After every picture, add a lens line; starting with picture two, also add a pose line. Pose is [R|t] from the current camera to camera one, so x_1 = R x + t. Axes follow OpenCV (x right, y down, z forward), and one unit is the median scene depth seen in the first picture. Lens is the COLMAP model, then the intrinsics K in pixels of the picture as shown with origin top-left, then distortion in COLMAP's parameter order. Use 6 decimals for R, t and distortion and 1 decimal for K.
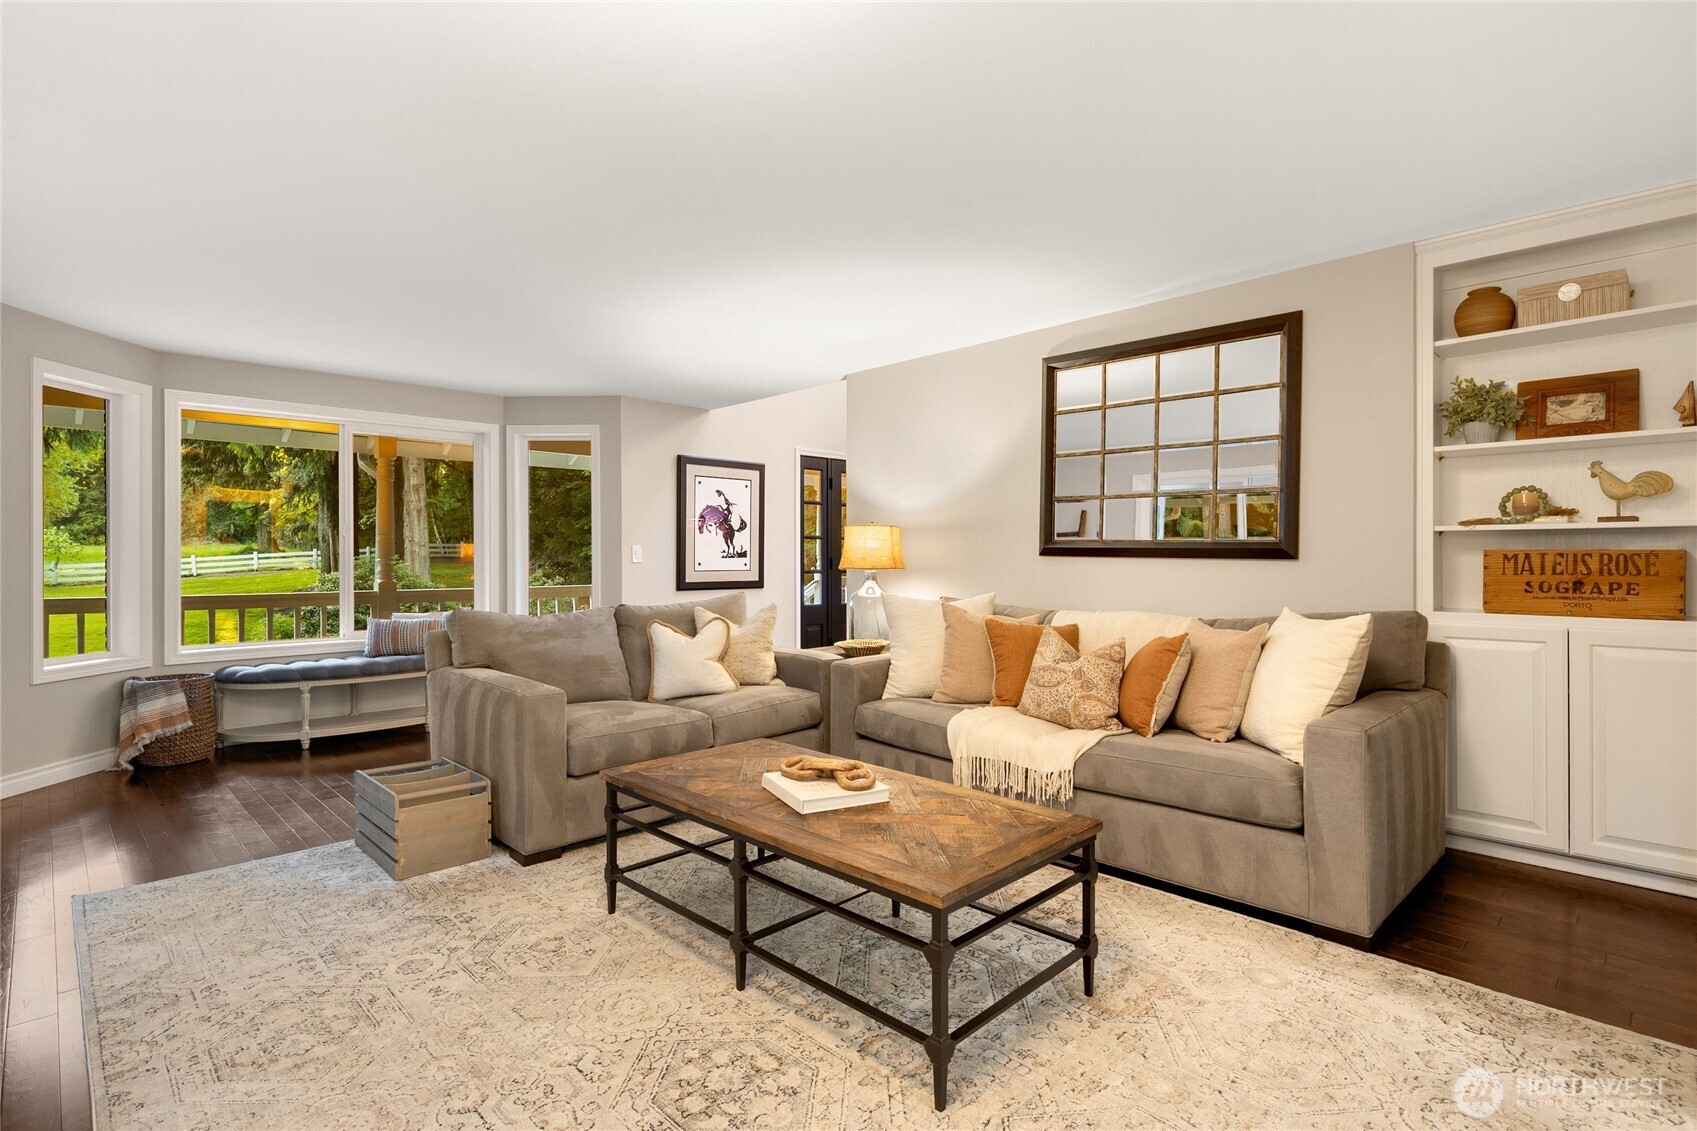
lens RADIAL K [[814.6, 0, 847.4], [0, 814.6, 559.3], [0, 0, 1]] dist [0.024317, 0.000975]
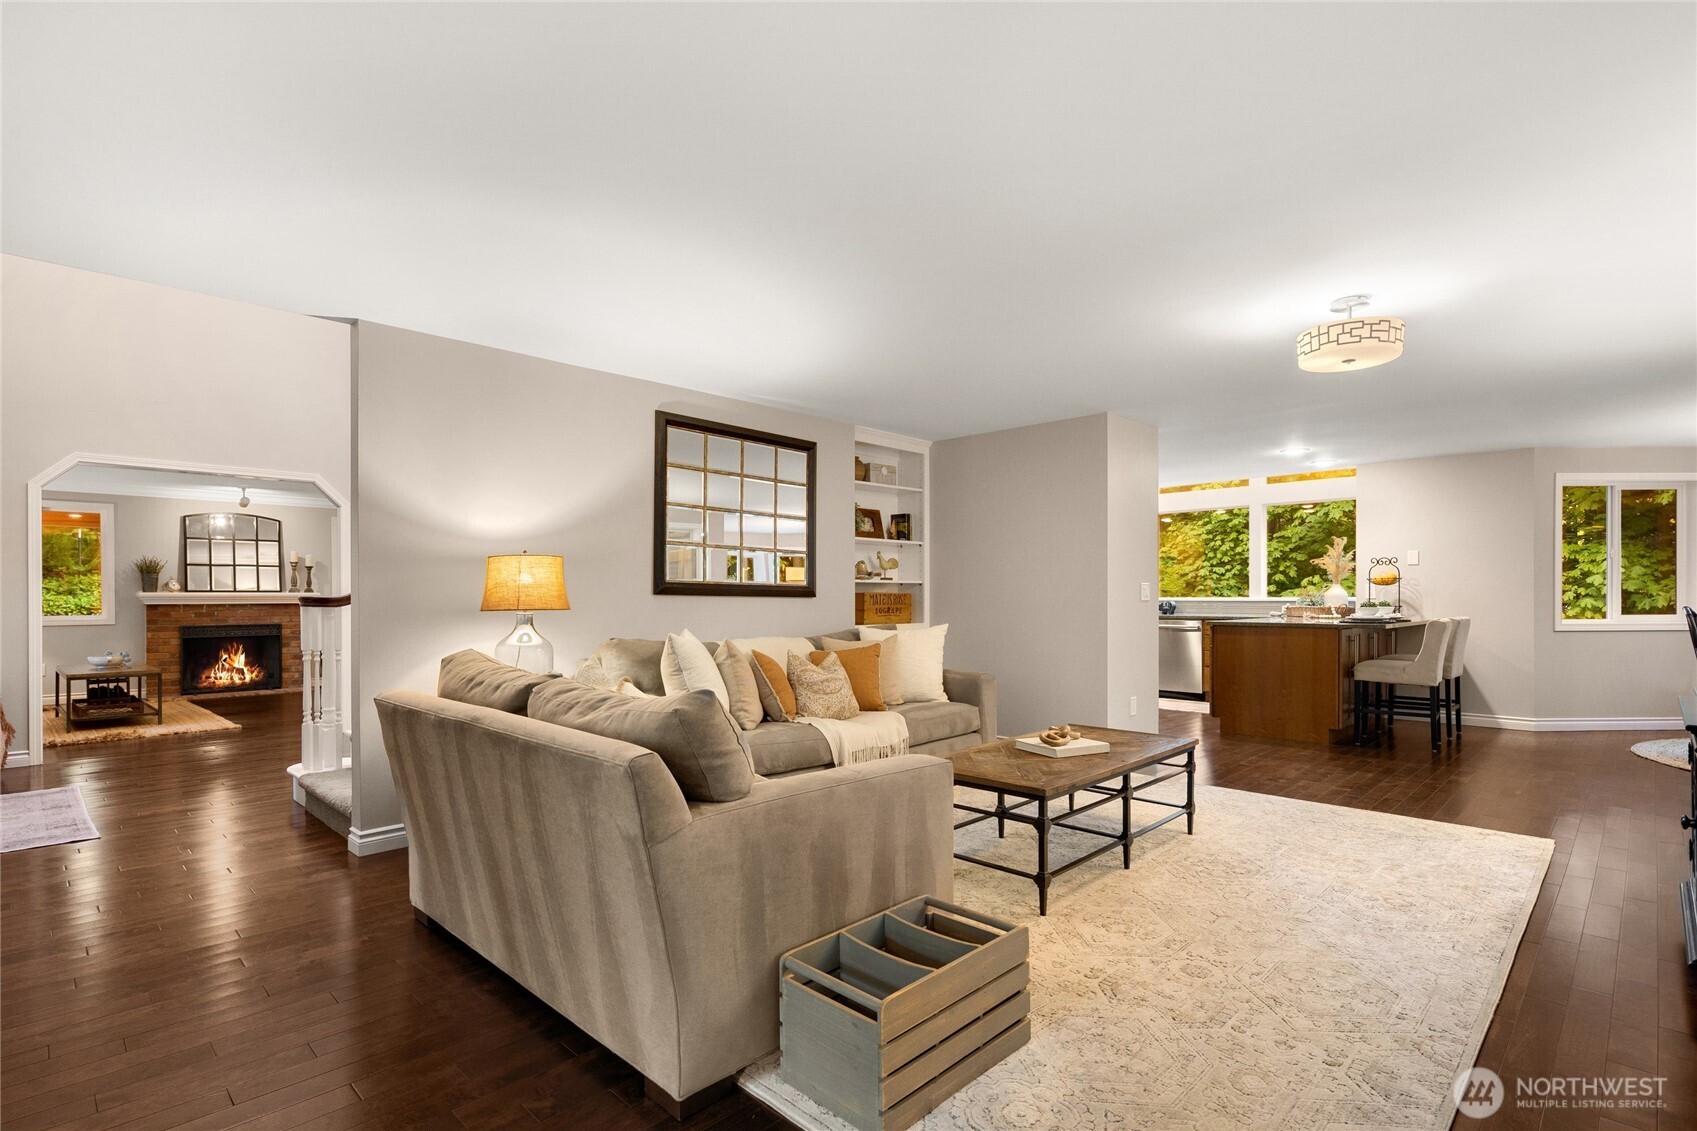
lens RADIAL K [[814.6, 0, 838.7], [0, 814.6, 598.9], [0, 0, 1]] dist [0.024317, 0.000975]
pose [[-0.010807, -0.003116, 0.999937, -0.981424], [0.006176, 0.999976, 0.003183, 0.000376], [-0.999923, 0.006210, -0.010788, 0.910308]]
